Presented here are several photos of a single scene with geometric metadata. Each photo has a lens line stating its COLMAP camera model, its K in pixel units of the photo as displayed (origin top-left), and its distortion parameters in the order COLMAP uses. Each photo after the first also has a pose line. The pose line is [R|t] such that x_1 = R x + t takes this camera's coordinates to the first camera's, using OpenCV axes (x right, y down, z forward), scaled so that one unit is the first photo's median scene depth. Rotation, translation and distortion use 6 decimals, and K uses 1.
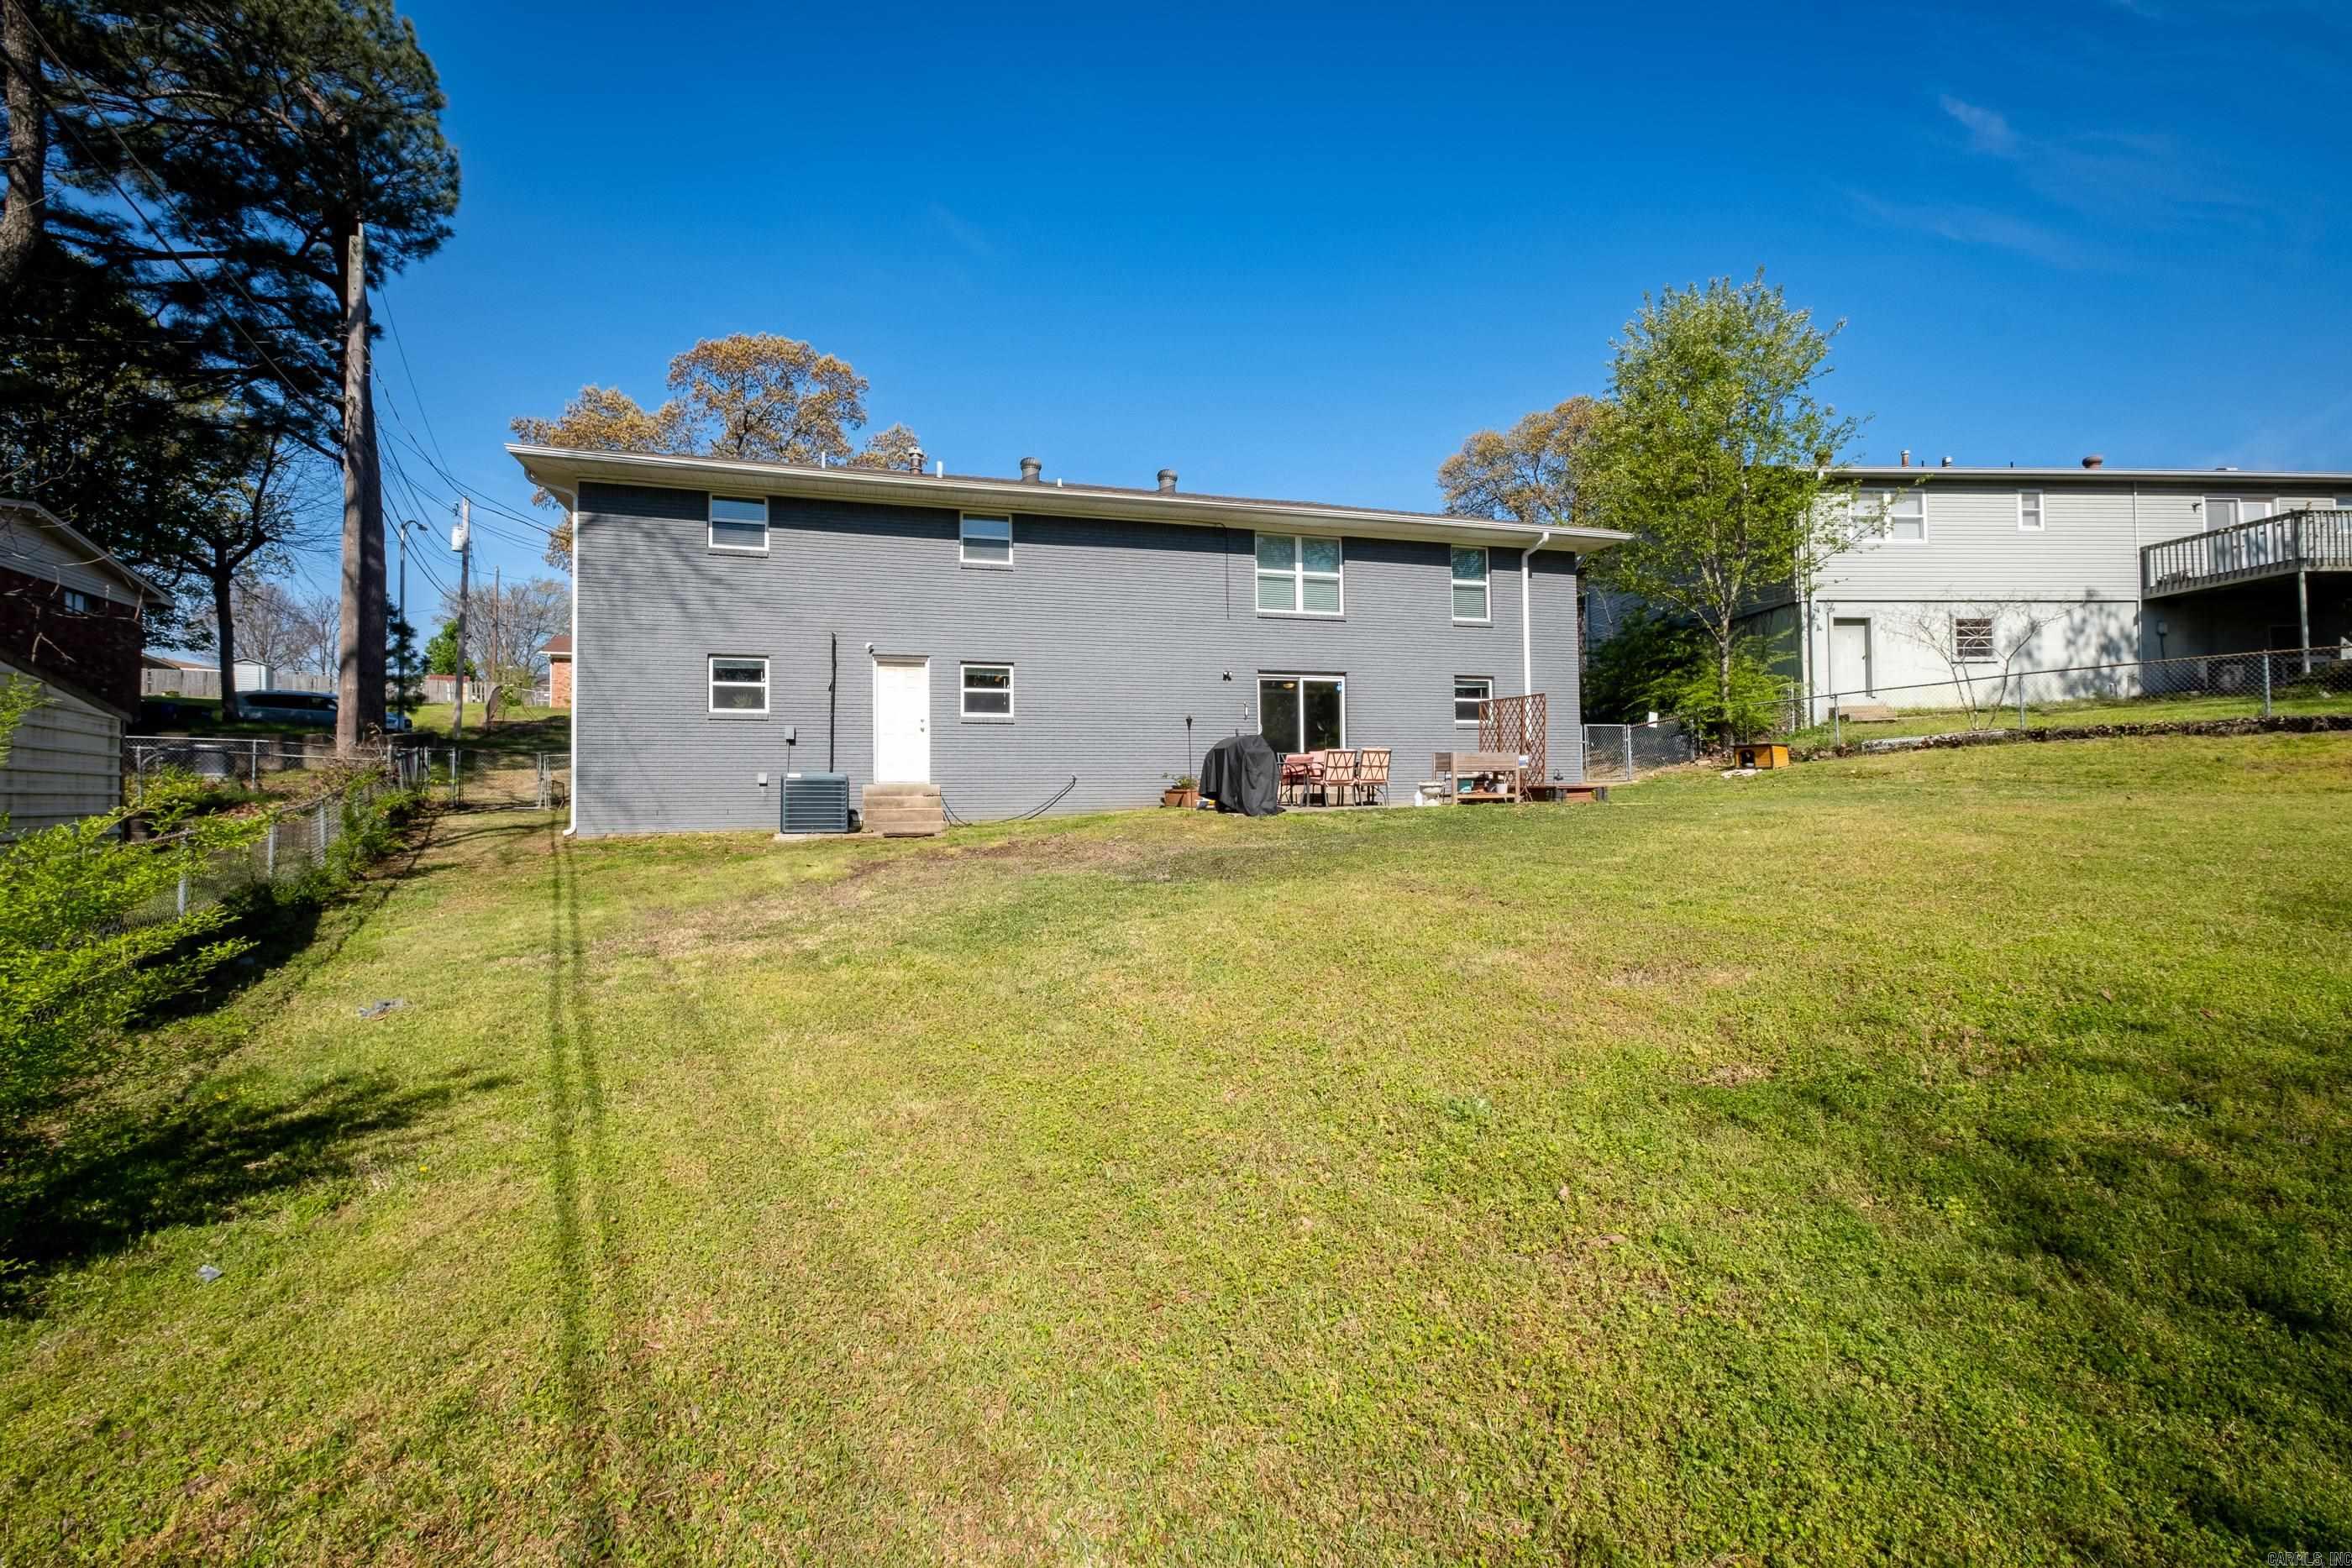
lens RADIAL K [[1062.4, 0, 1171.3], [0, 1062.4, 786.3], [0, 0, 1]] dist [-0.005635, -0.002149]
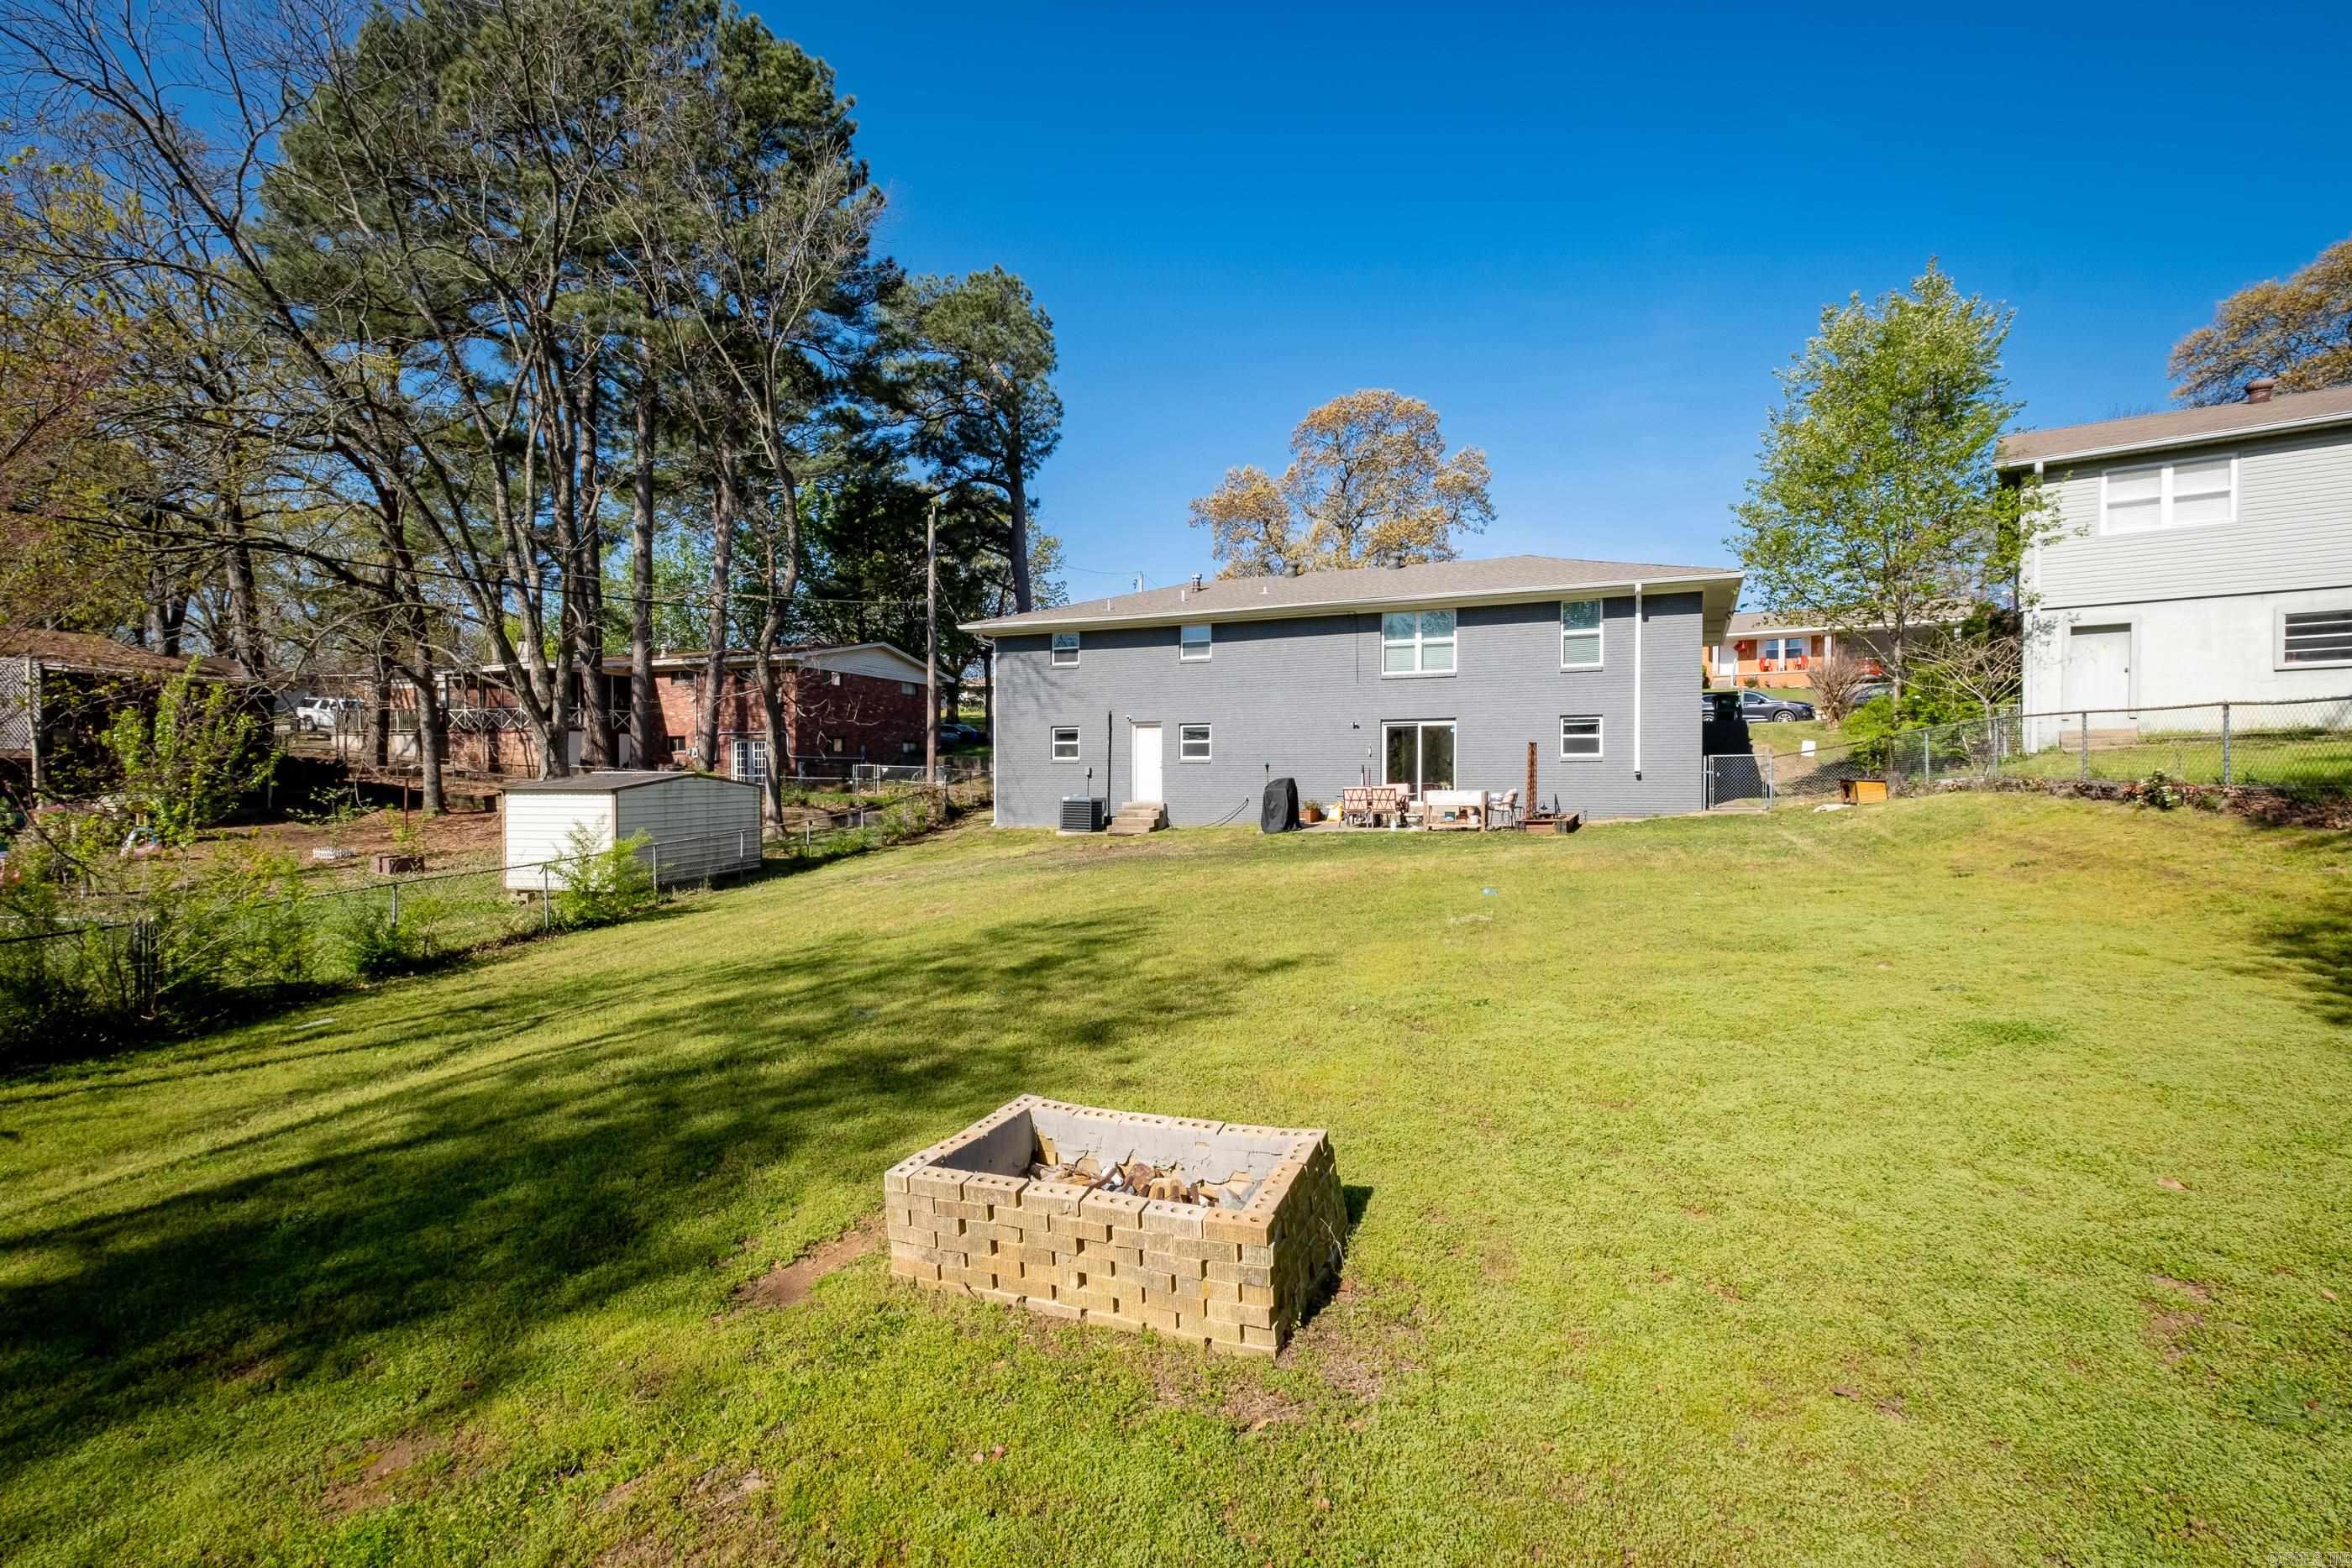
lens RADIAL K [[1062.4, 0, 1180.9], [0, 1062.4, 779.6], [0, 0, 1]] dist [-0.005635, -0.002149]
pose [[0.755193, 0.014818, -0.655335, 0.746536], [0.007484, 0.999484, 0.031224, -0.076261], [0.655460, -0.028484, 0.754693, -0.158034]]
